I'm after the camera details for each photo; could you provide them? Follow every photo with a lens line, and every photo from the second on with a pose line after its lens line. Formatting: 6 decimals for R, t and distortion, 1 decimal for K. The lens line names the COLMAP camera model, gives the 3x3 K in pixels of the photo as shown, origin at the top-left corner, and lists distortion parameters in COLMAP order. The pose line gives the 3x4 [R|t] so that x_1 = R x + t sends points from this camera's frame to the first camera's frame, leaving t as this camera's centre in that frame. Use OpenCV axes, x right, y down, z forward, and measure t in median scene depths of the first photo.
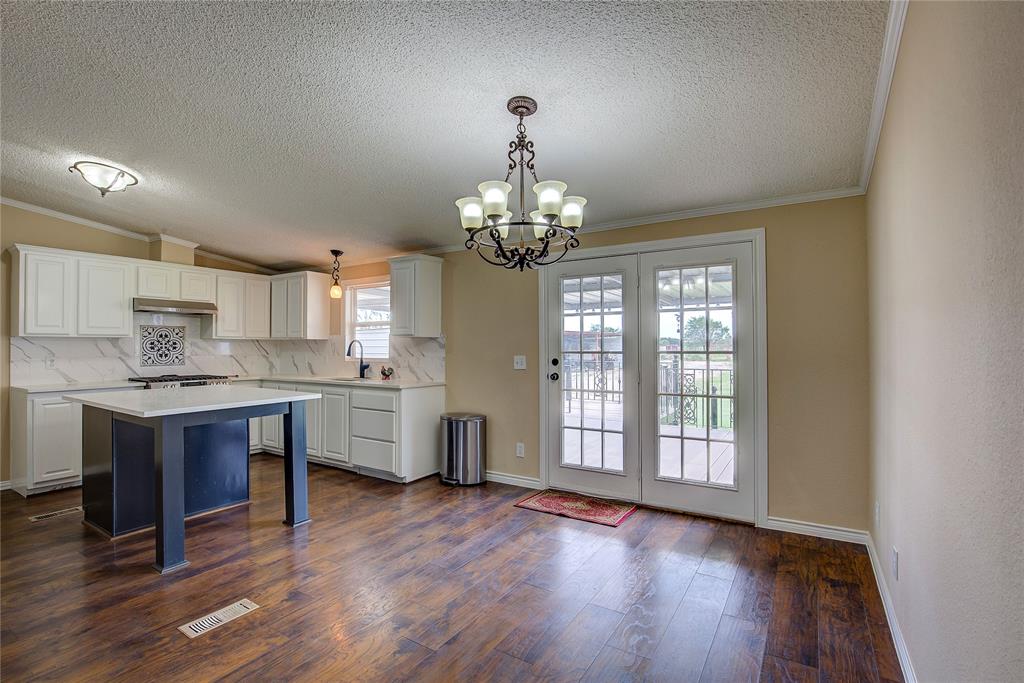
lens RADIAL K [[471.7, 0, 510.0], [0, 471.7, 339.2], [0, 0, 1]] dist [-0.027457, 0.002166]
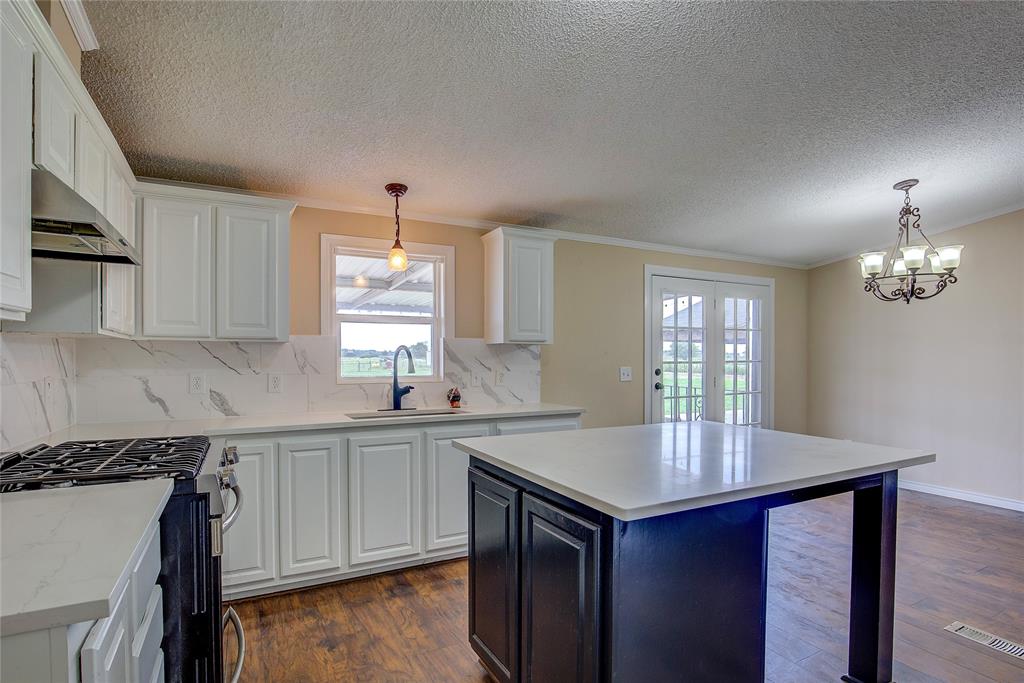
lens RADIAL K [[526.5, 0, 516.6], [0, 526.5, 368.4], [0, 0, 1]] dist [-0.017923, -0.000023]
pose [[0.490631, -0.015292, 0.871233, -0.894843], [-0.011059, 0.999656, 0.023775, 0.013636], [-0.871297, -0.021300, 0.490293, 0.595118]]
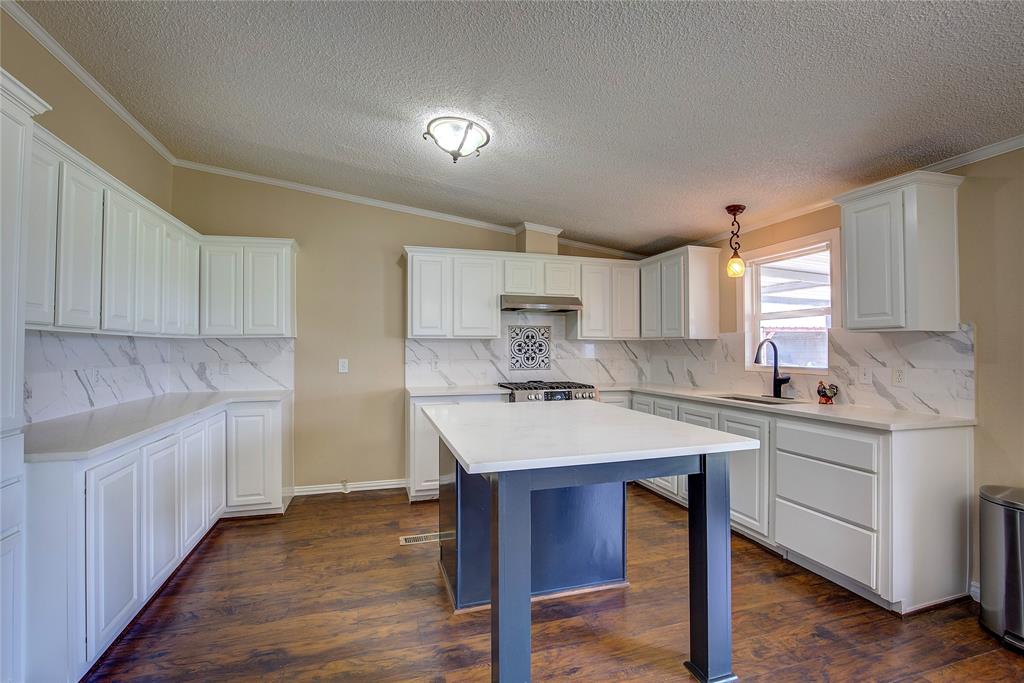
lens RADIAL K [[471.7, 0, 508.6], [0, 471.7, 340.4], [0, 0, 1]] dist [-0.027457, 0.002166]
pose [[0.754803, -0.010158, -0.655873, -0.186579], [0.008140, 0.999948, -0.006119, 0.004990], [0.655901, -0.000720, 0.754847, 0.297540]]
